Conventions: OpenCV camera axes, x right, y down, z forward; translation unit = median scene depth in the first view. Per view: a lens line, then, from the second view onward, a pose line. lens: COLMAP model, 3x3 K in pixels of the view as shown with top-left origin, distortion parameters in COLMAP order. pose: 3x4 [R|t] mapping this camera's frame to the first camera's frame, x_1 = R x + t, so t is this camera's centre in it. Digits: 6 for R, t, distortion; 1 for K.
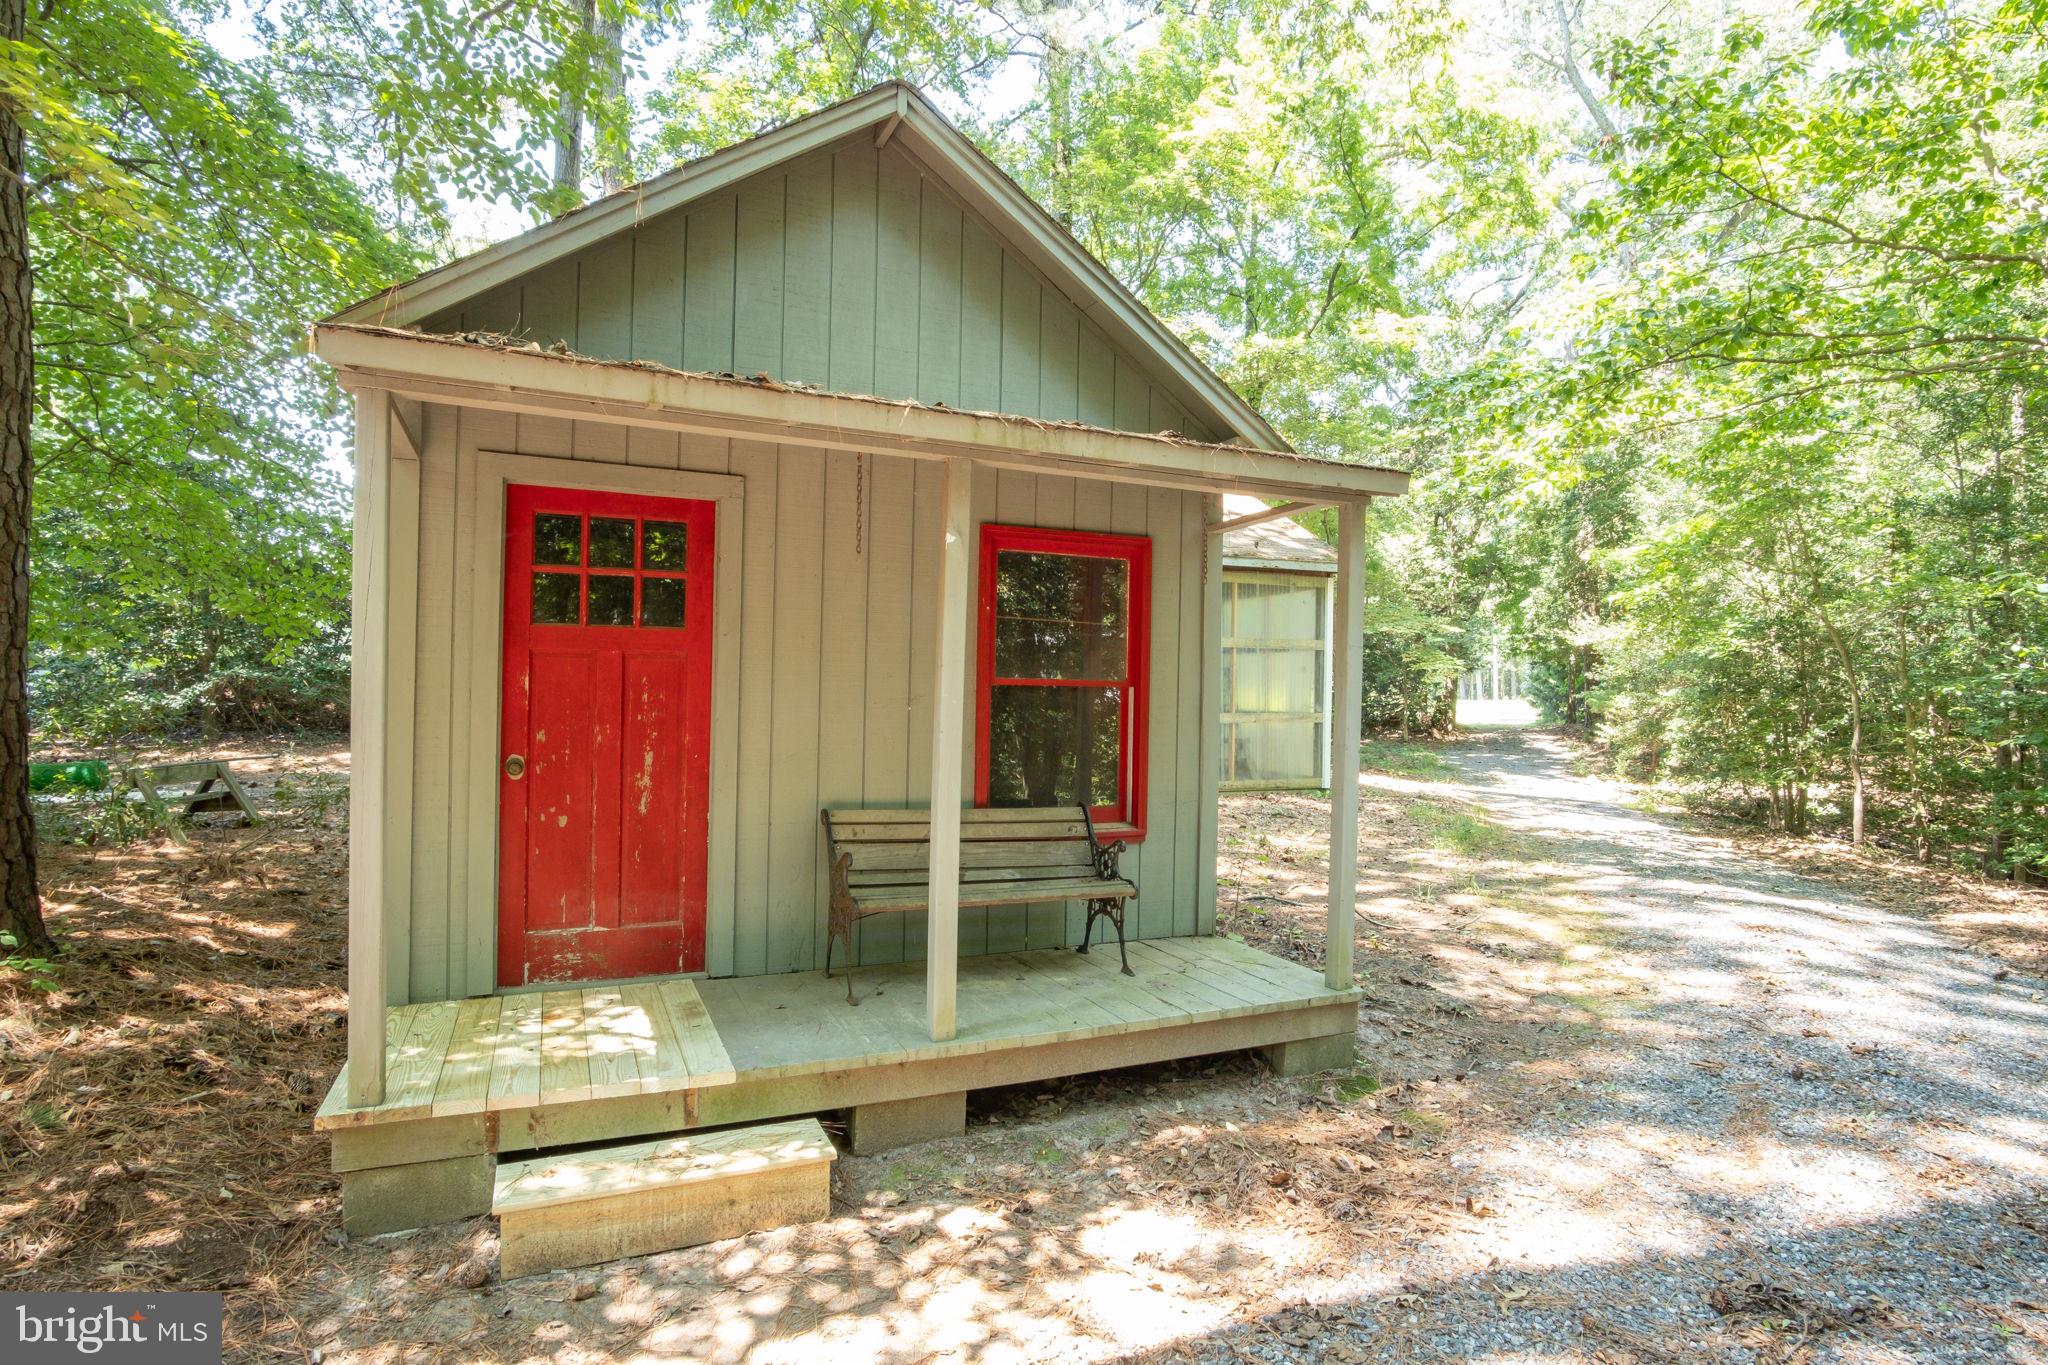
lens RADIAL K [[1108.7, 0, 1060.2], [0, 1108.7, 686.0], [0, 0, 1]] dist [-0.023447, 0.009048]
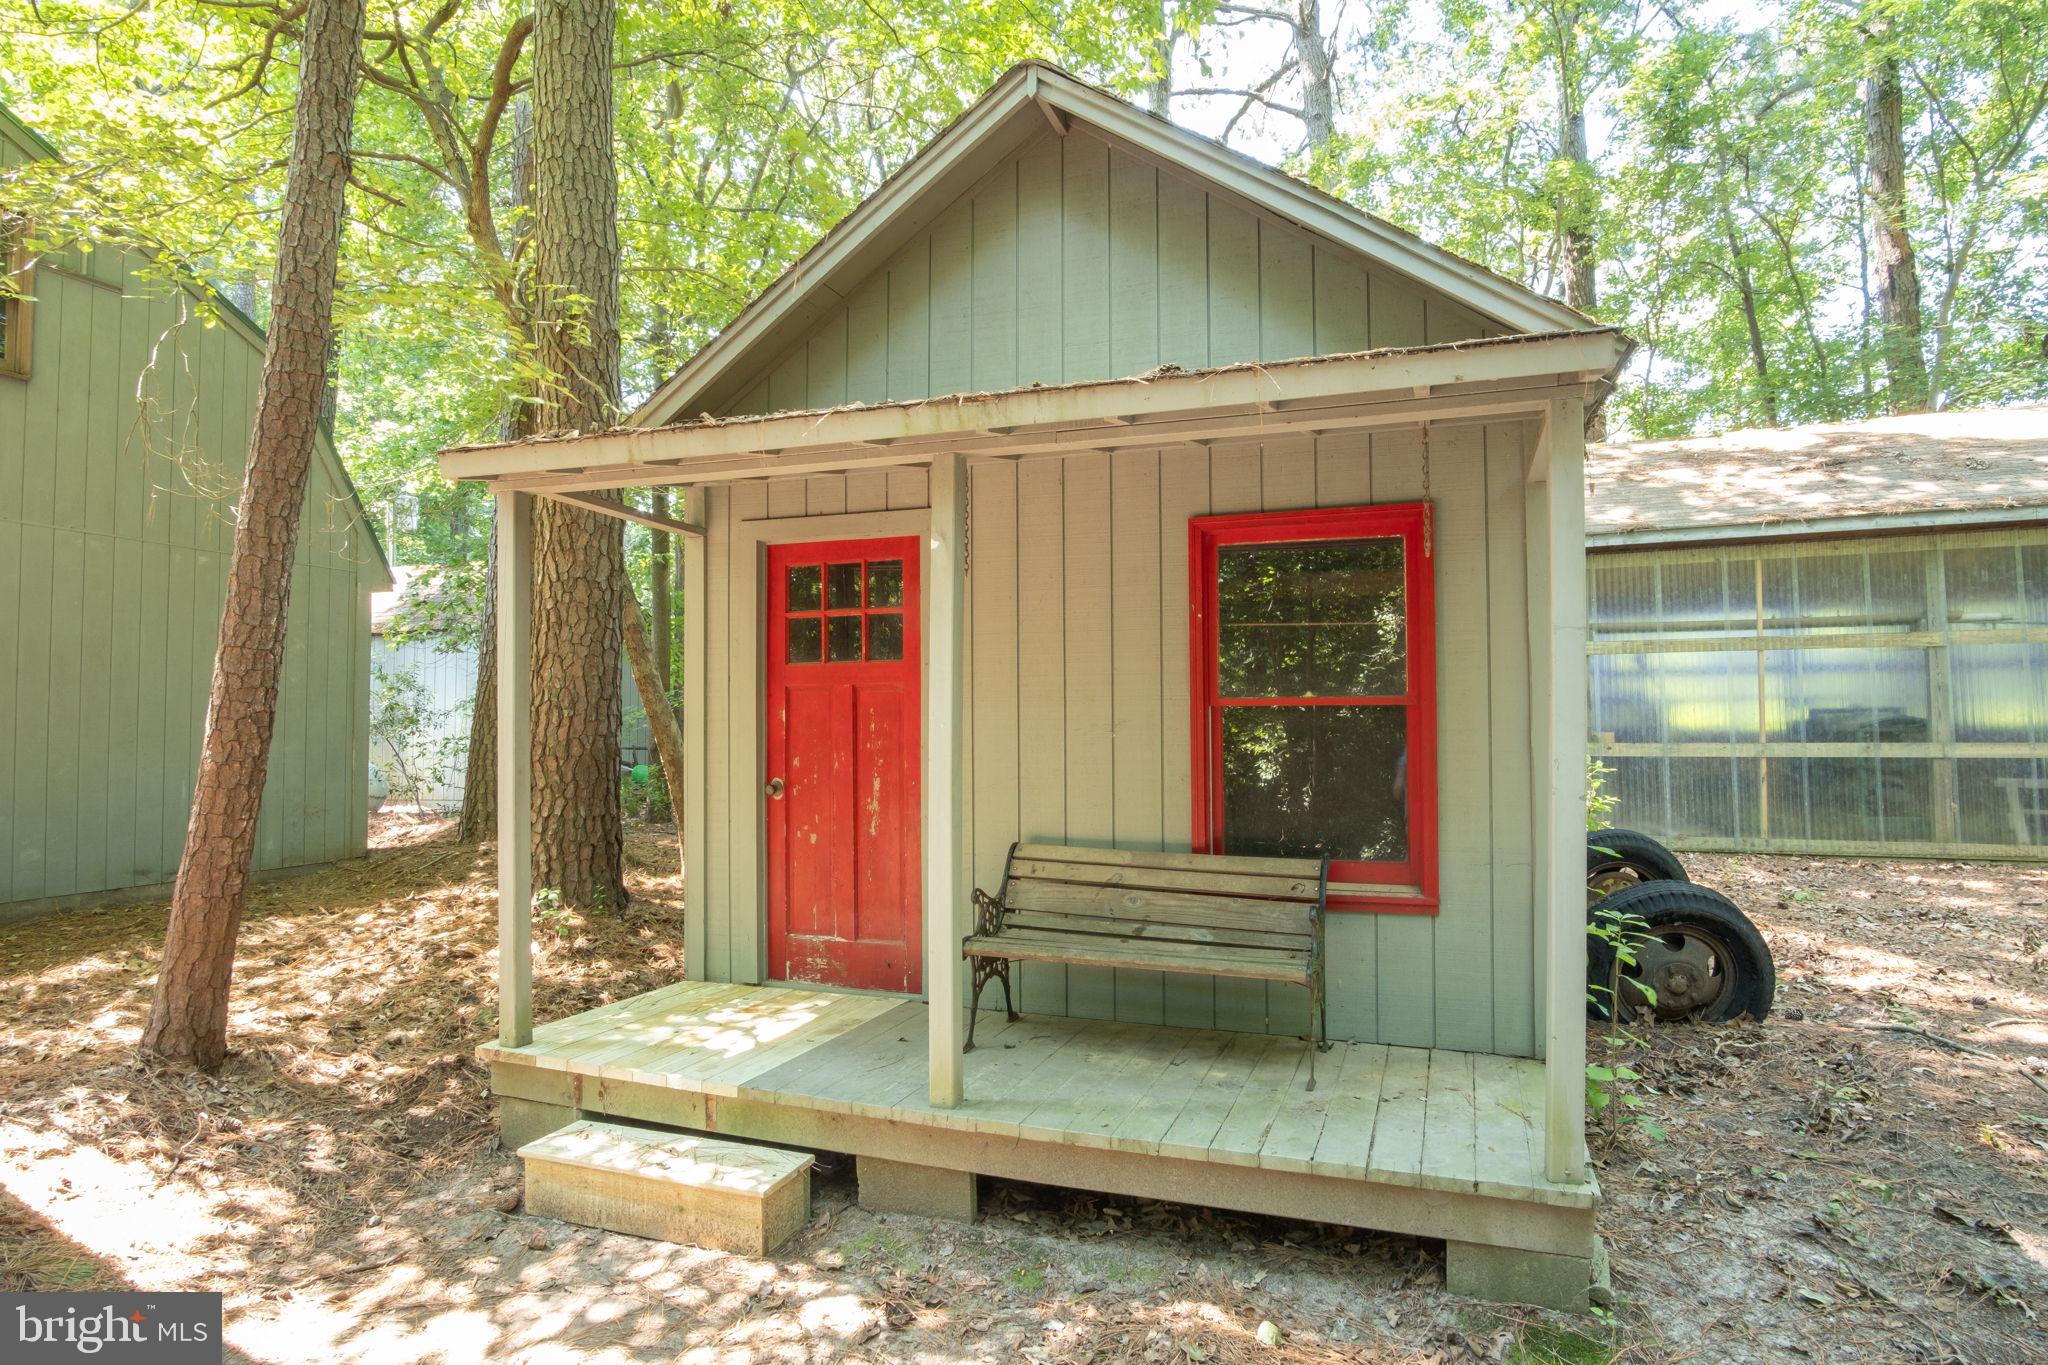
lens RADIAL K [[1108.7, 0, 1060.2], [0, 1108.7, 686.0], [0, 0, 1]] dist [-0.023447, 0.009048]
pose [[0.706138, -0.041648, -0.706849, 0.589509], [0.018598, 0.999015, -0.040283, 0.019926], [0.707830, 0.015299, 0.706217, 0.426846]]
